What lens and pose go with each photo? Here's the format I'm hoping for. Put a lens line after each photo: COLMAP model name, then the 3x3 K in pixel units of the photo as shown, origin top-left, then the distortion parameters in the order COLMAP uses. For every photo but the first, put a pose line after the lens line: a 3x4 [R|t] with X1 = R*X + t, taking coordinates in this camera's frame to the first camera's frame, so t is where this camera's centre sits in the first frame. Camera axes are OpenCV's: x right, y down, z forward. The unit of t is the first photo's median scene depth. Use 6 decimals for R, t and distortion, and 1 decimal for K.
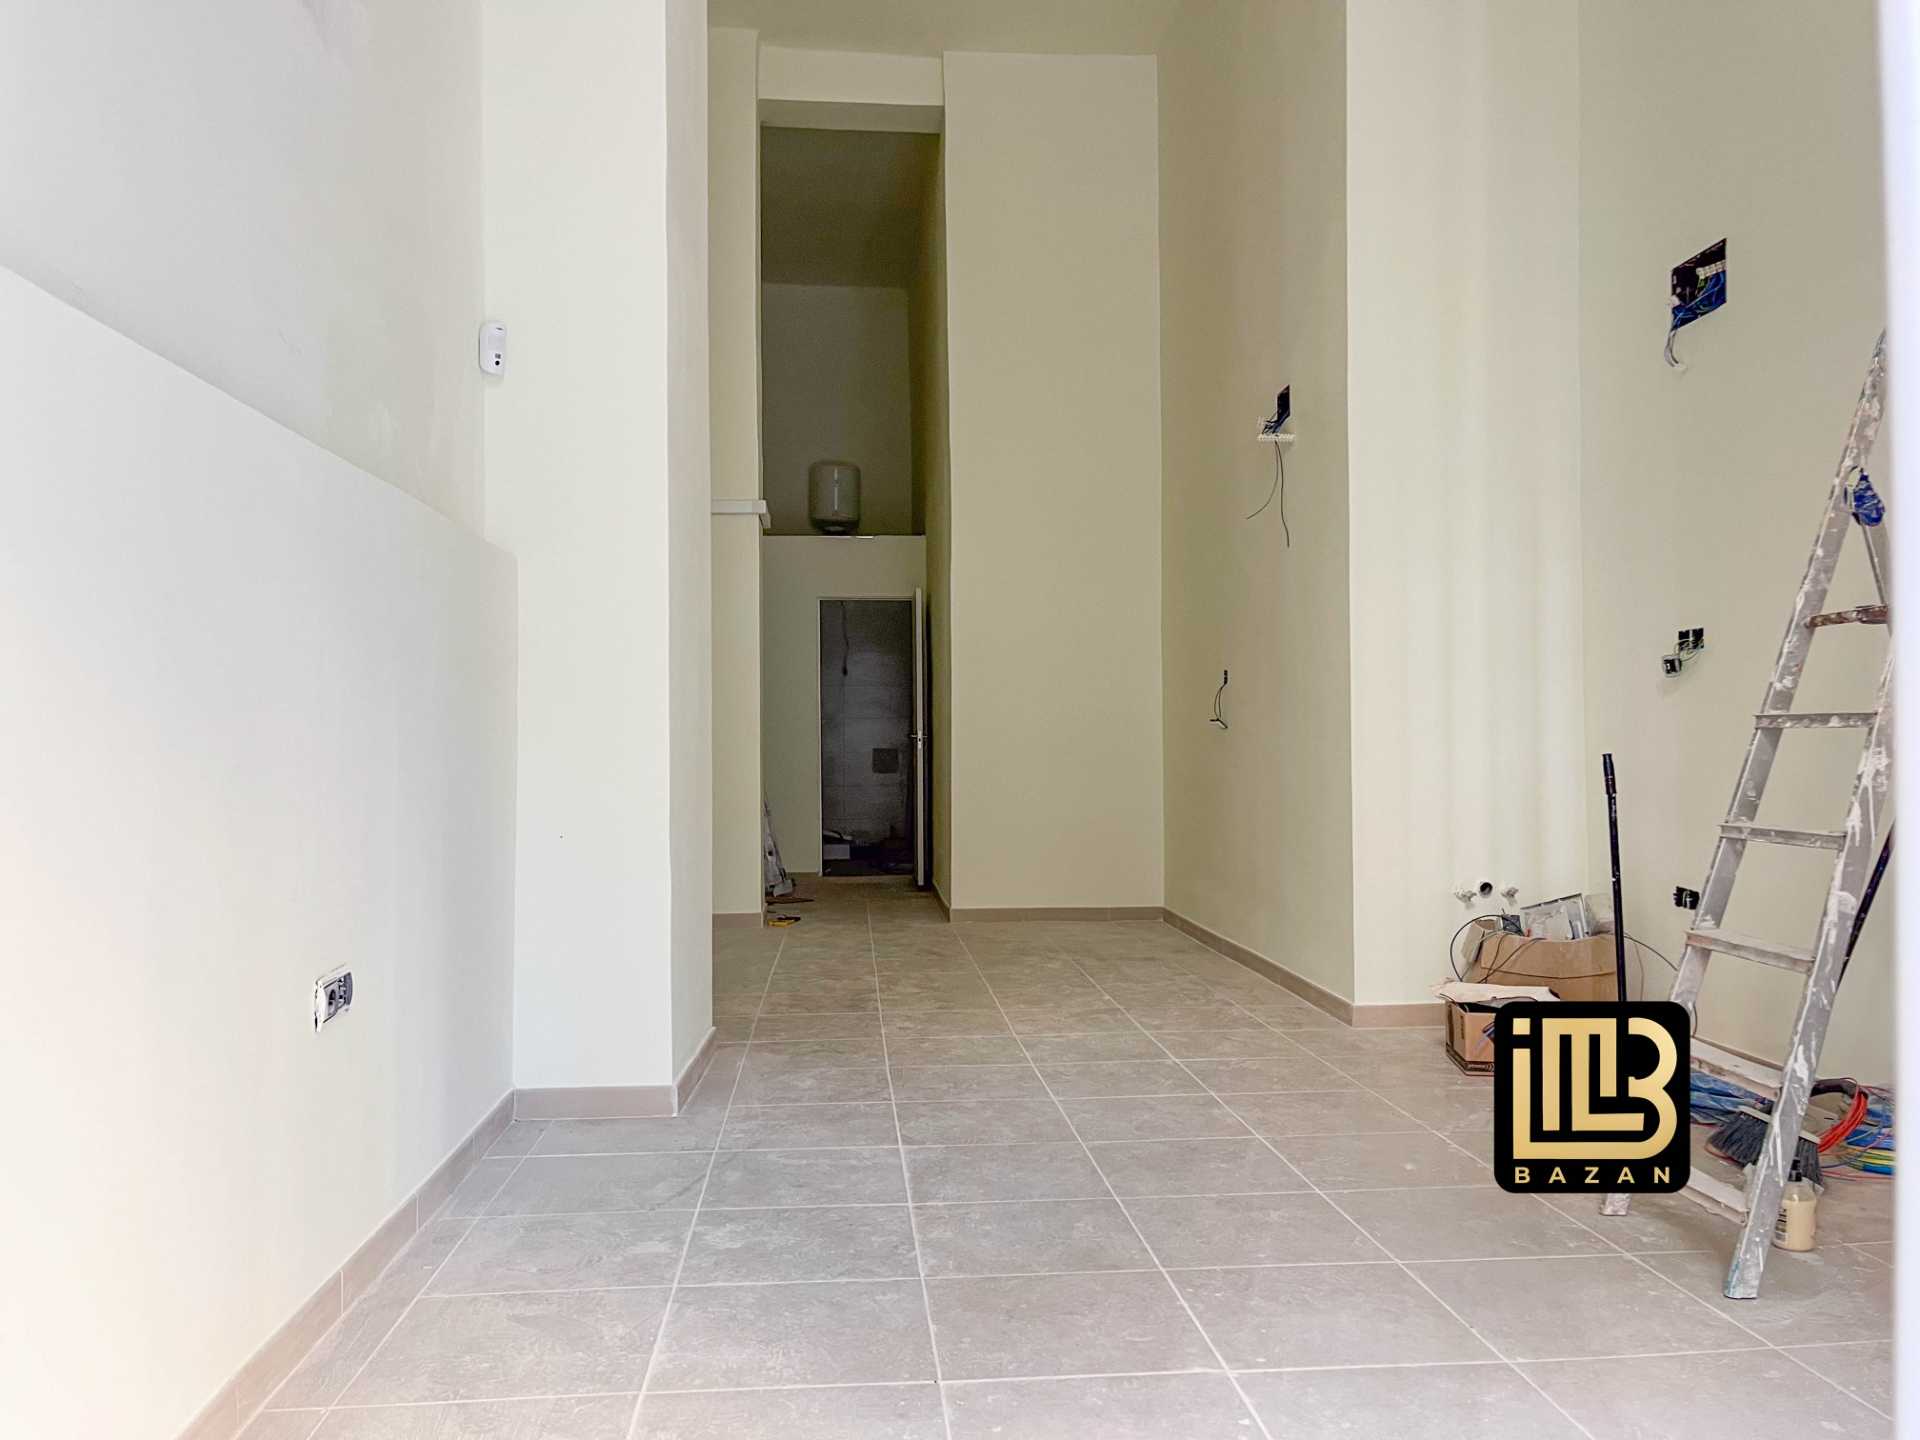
lens RADIAL K [[1448.3, 0, 960.4], [0, 1448.3, 729.4], [0, 0, 1]] dist [0.068777, -0.081494]
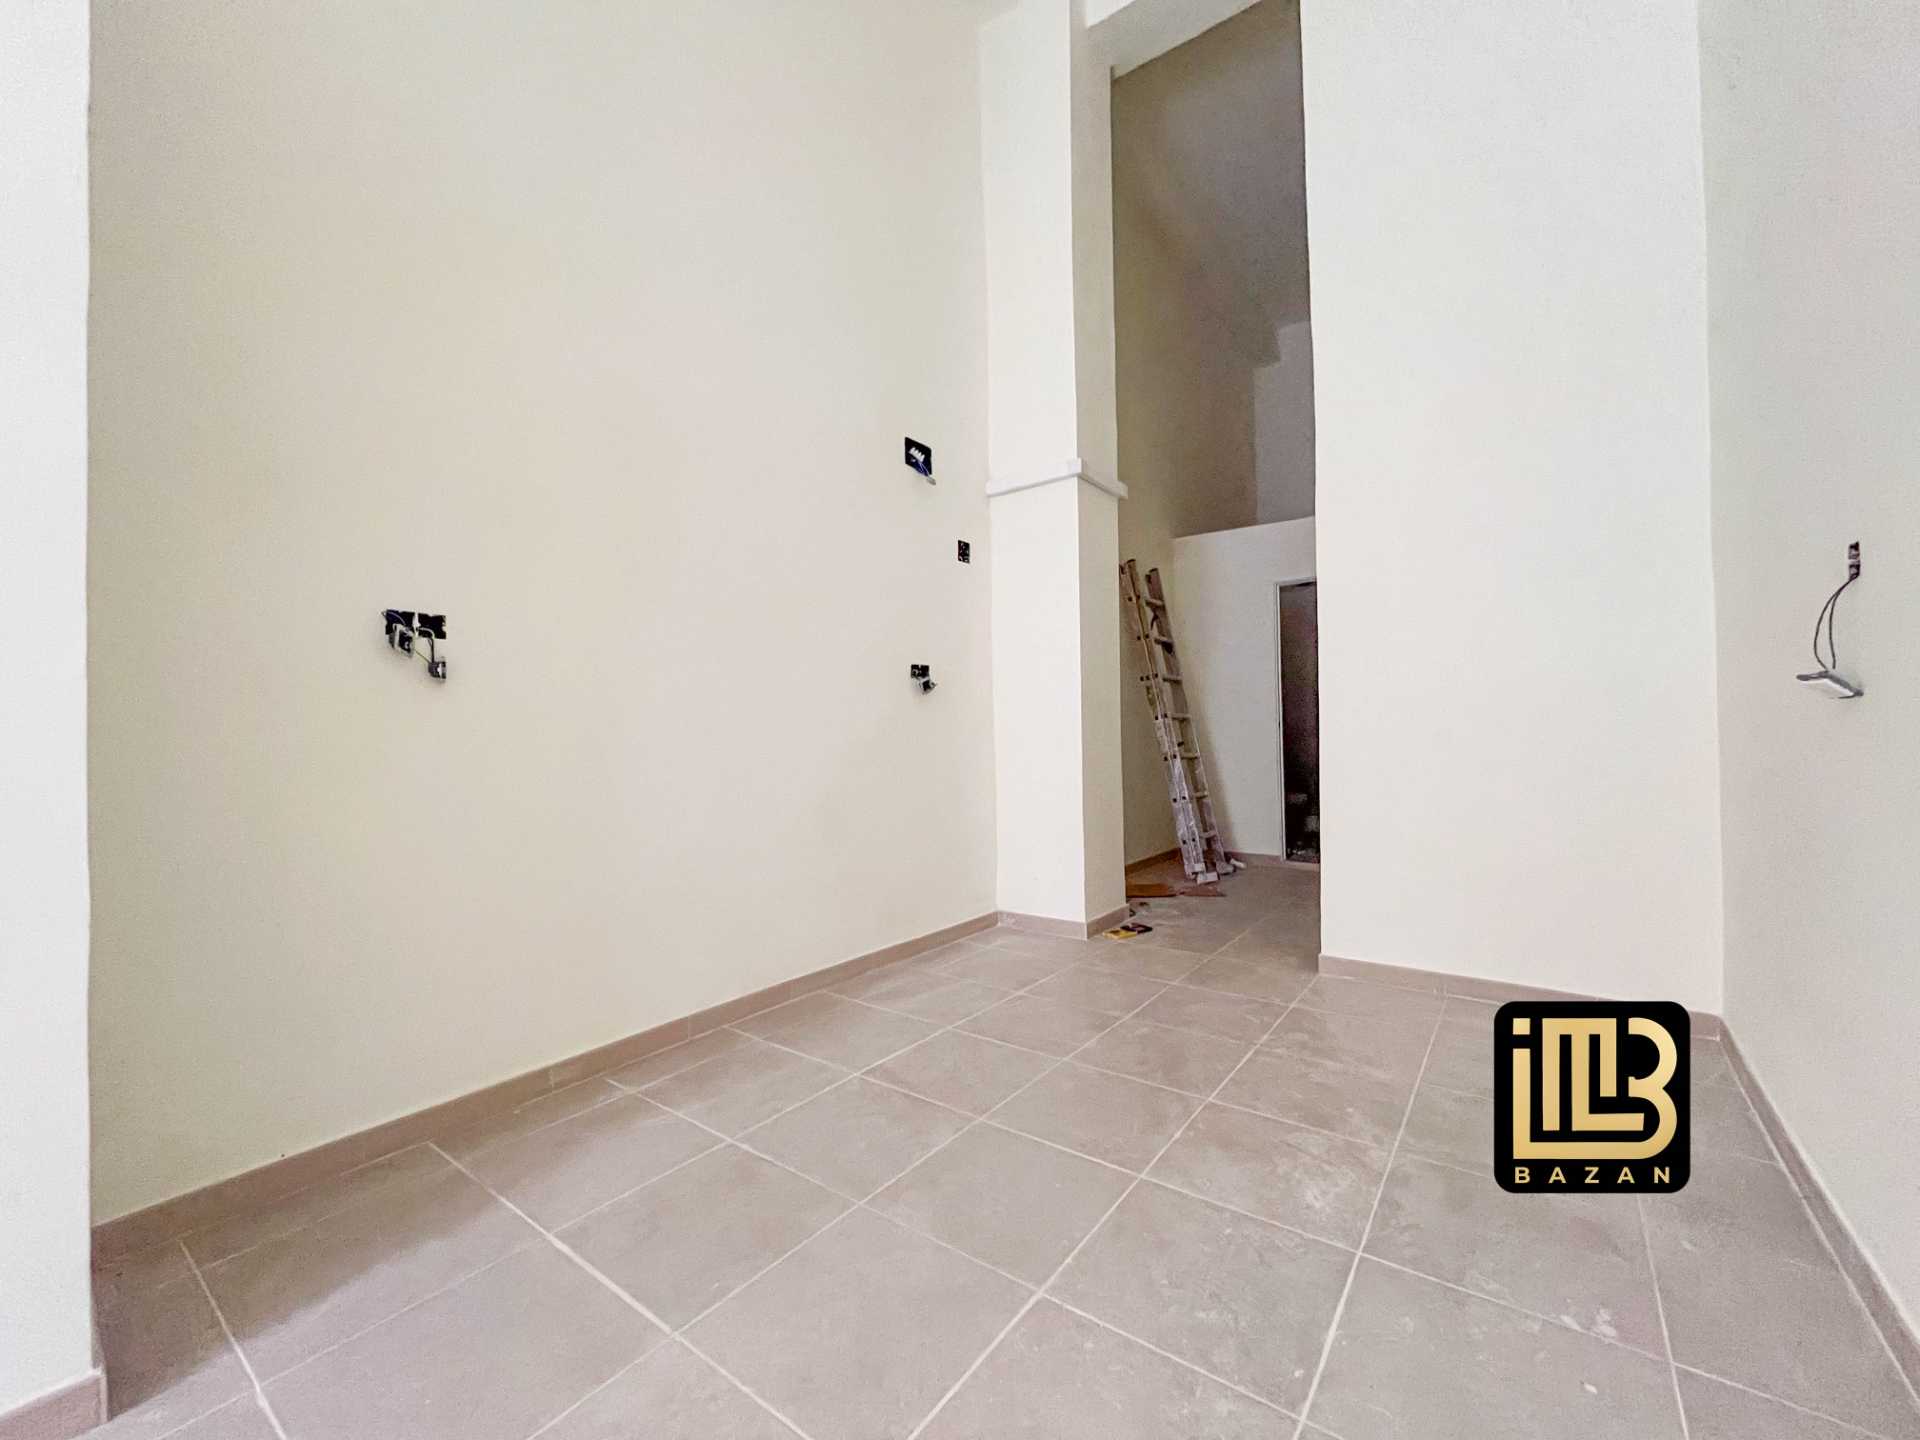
lens RADIAL K [[772.9, 0, 962.3], [0, 772.9, 722.8], [0, 0, 1]] dist [-0.001874, -0.000429]
pose [[0.752488, -0.012166, -0.658494, 0.245304], [0.017634, 0.999843, 0.001678, 0.003180], [0.658370, -0.012874, 0.752584, 1.220072]]
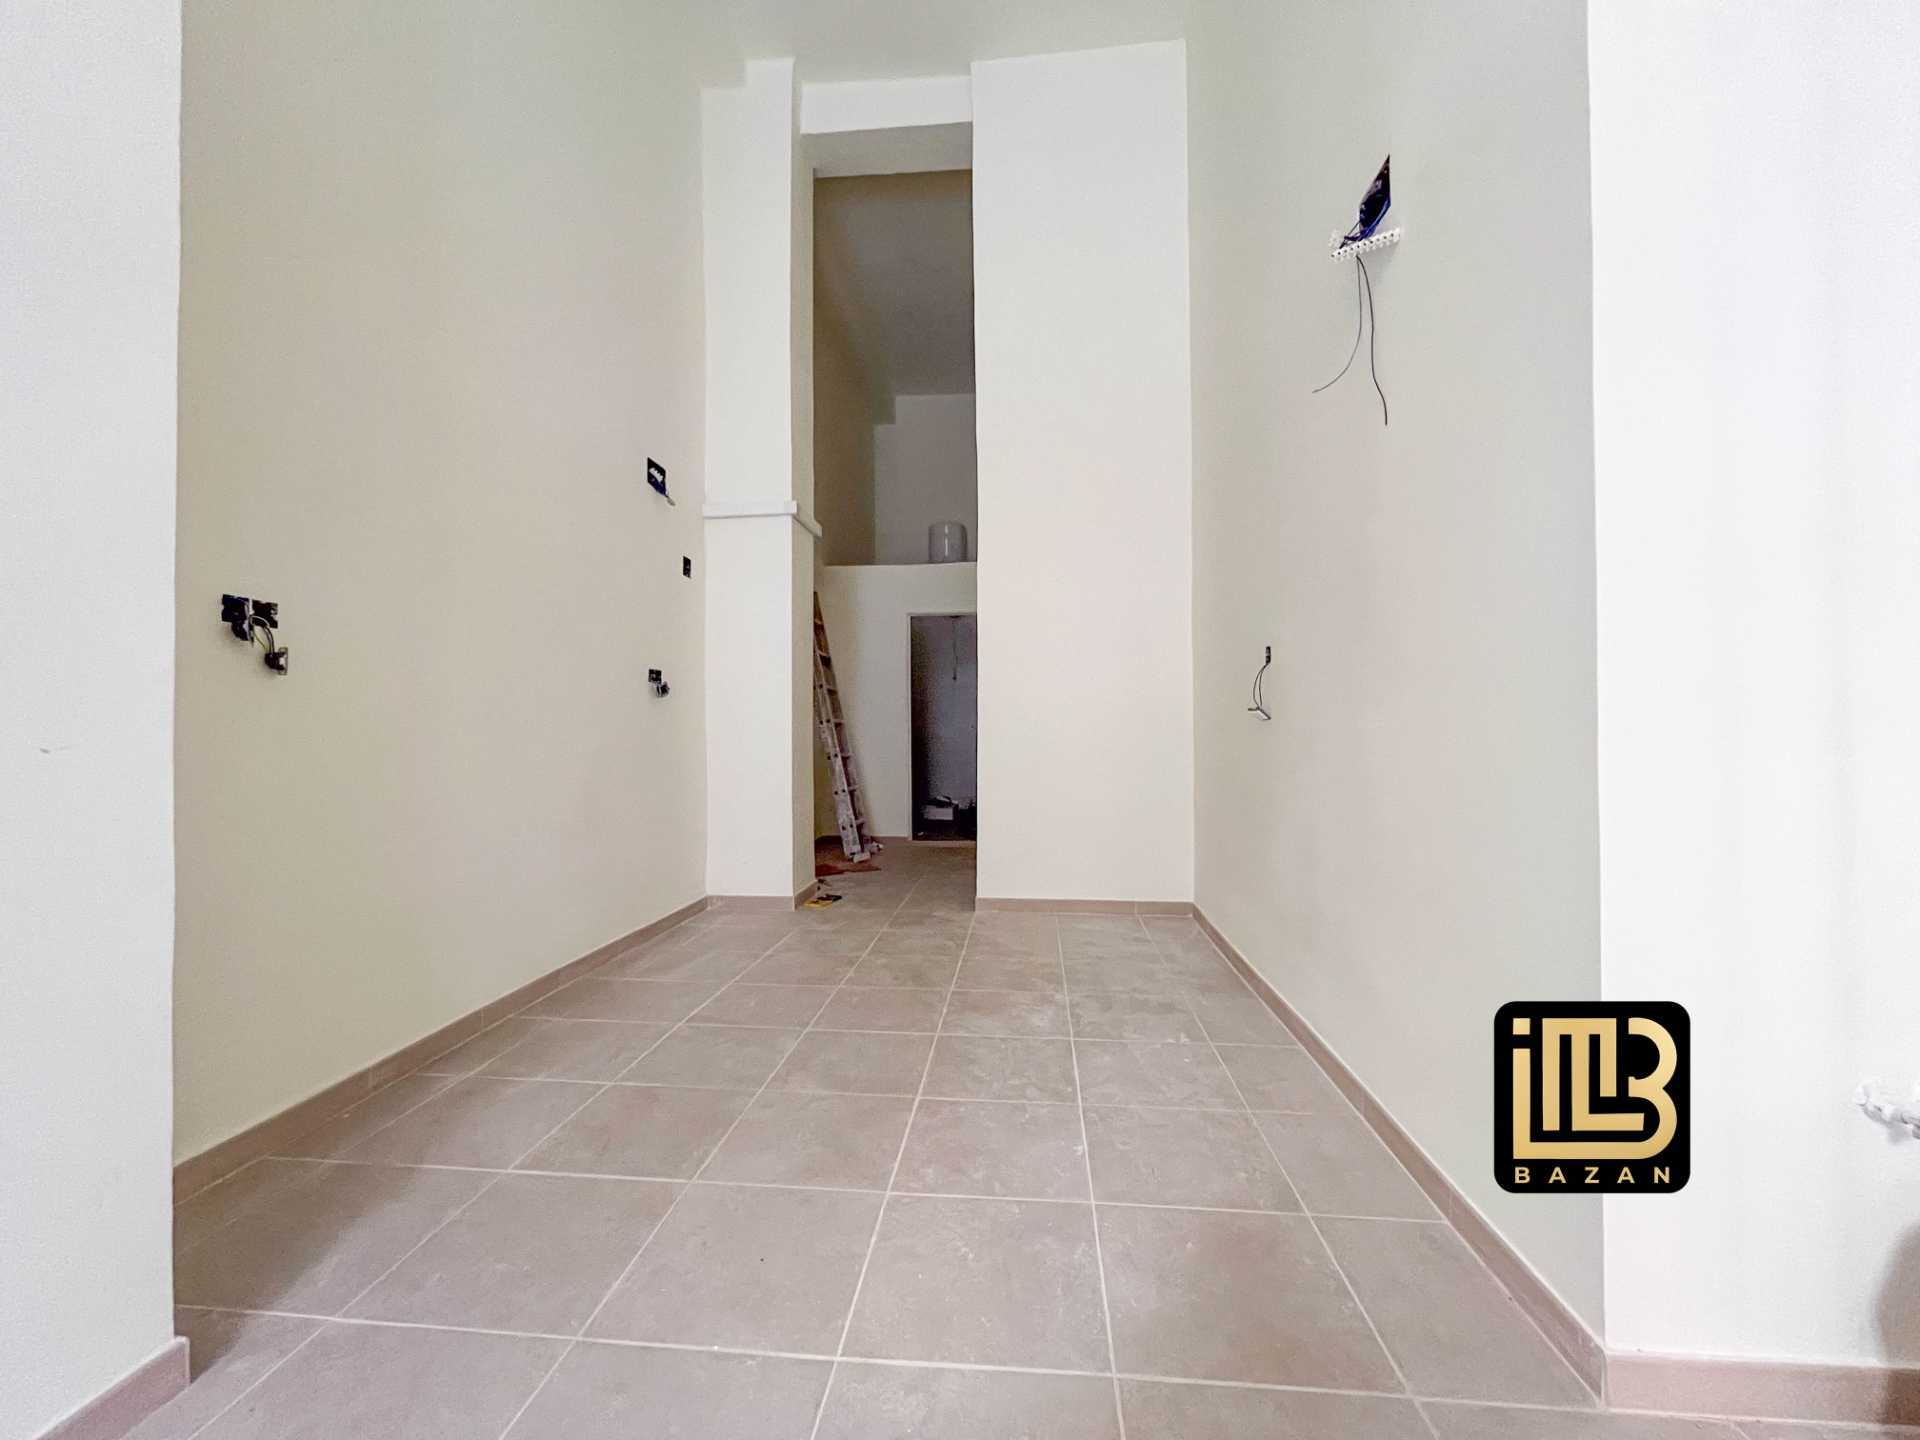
lens RADIAL K [[772.9, 0, 957.6], [0, 772.9, 723.7], [0, 0, 1]] dist [-0.001874, -0.000429]
pose [[0.984946, 0.000898, -0.172860, 0.154920], [-0.000411, 0.999996, 0.002855, 0.001017], [0.172862, -0.002741, 0.984942, 0.970452]]
